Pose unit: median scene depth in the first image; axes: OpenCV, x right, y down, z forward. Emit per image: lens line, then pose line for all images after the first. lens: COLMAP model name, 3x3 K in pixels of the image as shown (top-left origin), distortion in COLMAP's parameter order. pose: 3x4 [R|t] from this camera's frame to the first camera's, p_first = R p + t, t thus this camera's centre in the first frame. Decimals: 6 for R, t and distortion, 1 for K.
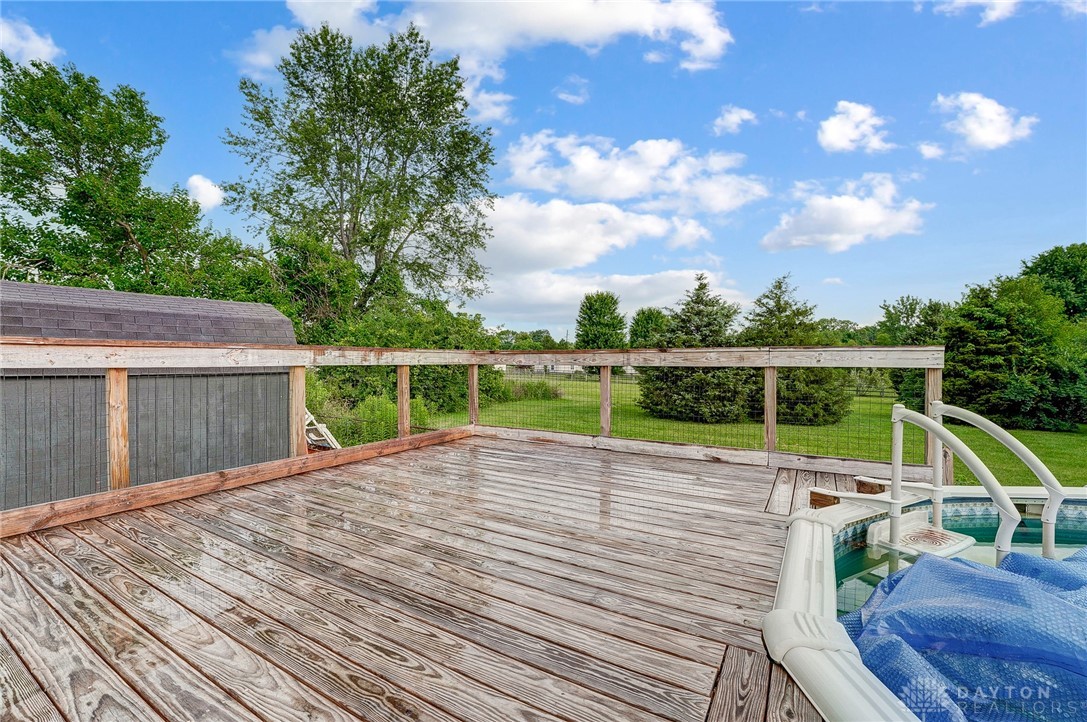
lens RADIAL K [[448.0, 0, 550.9], [0, 448.0, 363.5], [0, 0, 1]] dist [-0.019430, 0.000593]
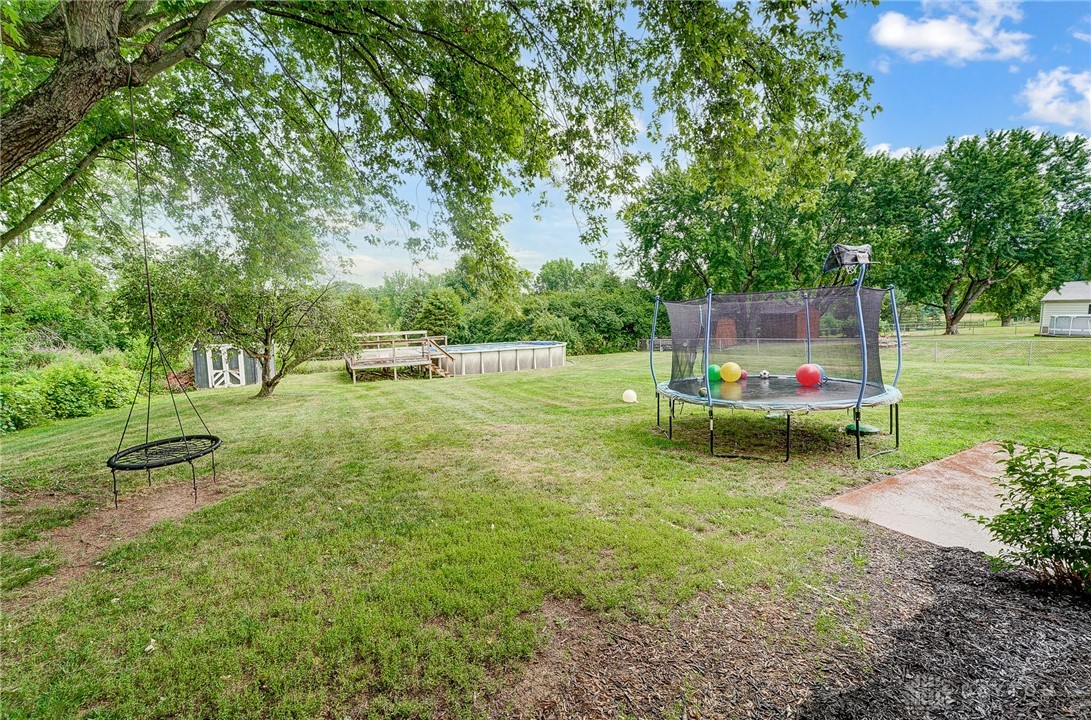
lens RADIAL K [[449.6, 0, 553.3], [0, 449.6, 356.6], [0, 0, 1]] dist [-0.019430, 0.000593]
pose [[0.529291, -0.101945, 0.842293, -0.661115], [0.030975, 0.994415, 0.100893, -0.043735], [-0.847875, -0.027312, 0.529493, -0.724404]]
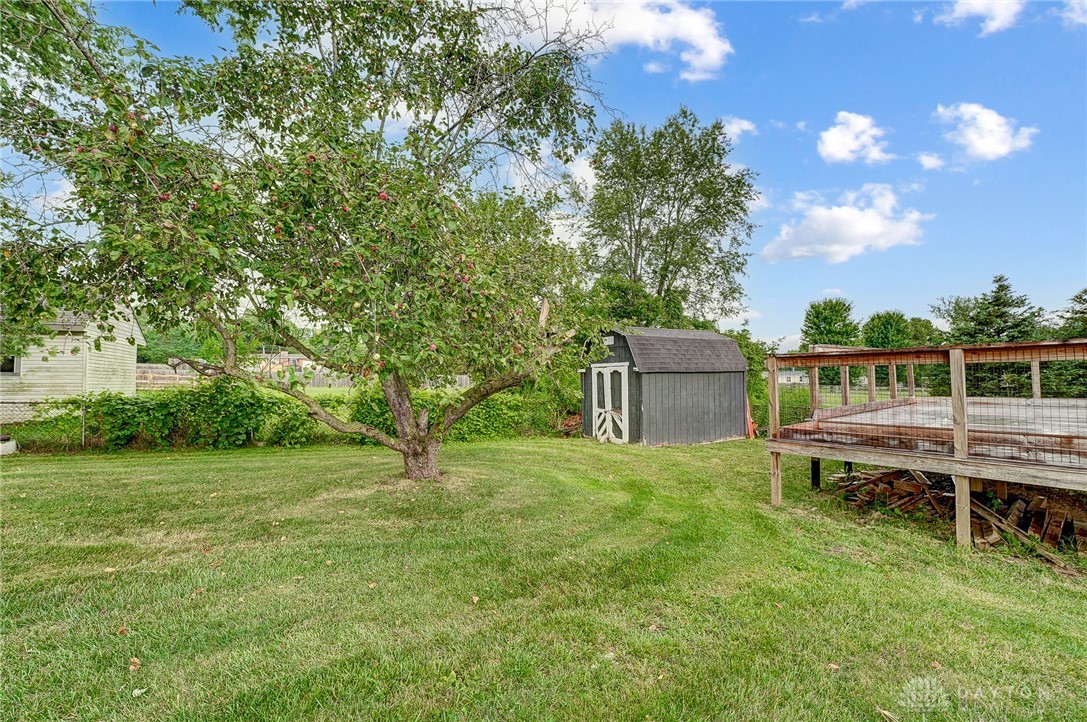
lens RADIAL K [[448.0, 0, 553.7], [0, 448.0, 350.1], [0, 0, 1]] dist [-0.019430, 0.000593]
pose [[0.919444, -0.045104, -0.390626, -0.171832], [0.018472, 0.997257, -0.071671, 0.014435], [0.392788, 0.058681, 0.917755, -0.238287]]
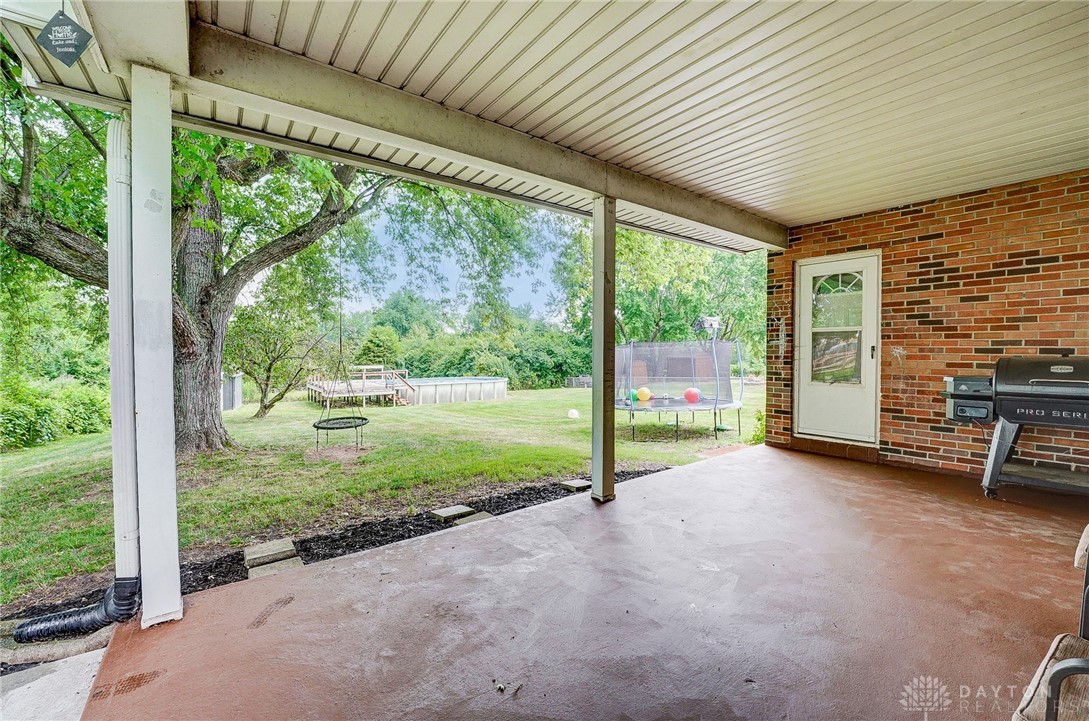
lens RADIAL K [[448.8, 0, 539.2], [0, 448.8, 360.6], [0, 0, 1]] dist [-0.019430, 0.000593]
pose [[0.396336, -0.021270, 0.917859, -0.867834], [0.005374, 0.999768, 0.020847, -0.042299], [-0.918090, -0.003330, 0.396358, -0.759291]]
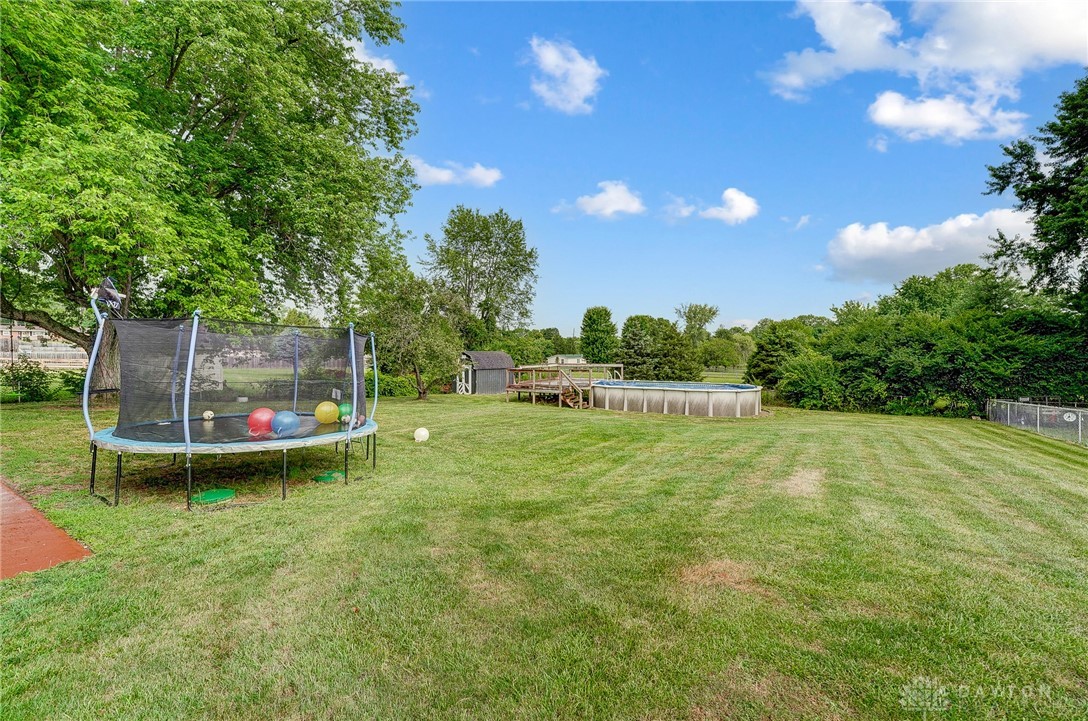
lens RADIAL K [[448.4, 0, 549.7], [0, 448.4, 358.9], [0, 0, 1]] dist [-0.019430, 0.000593]
pose [[0.999812, -0.009009, -0.017180, -0.041083], [0.009118, 0.999939, 0.006279, -0.027843], [0.017122, -0.006435, 0.999833, -1.027272]]
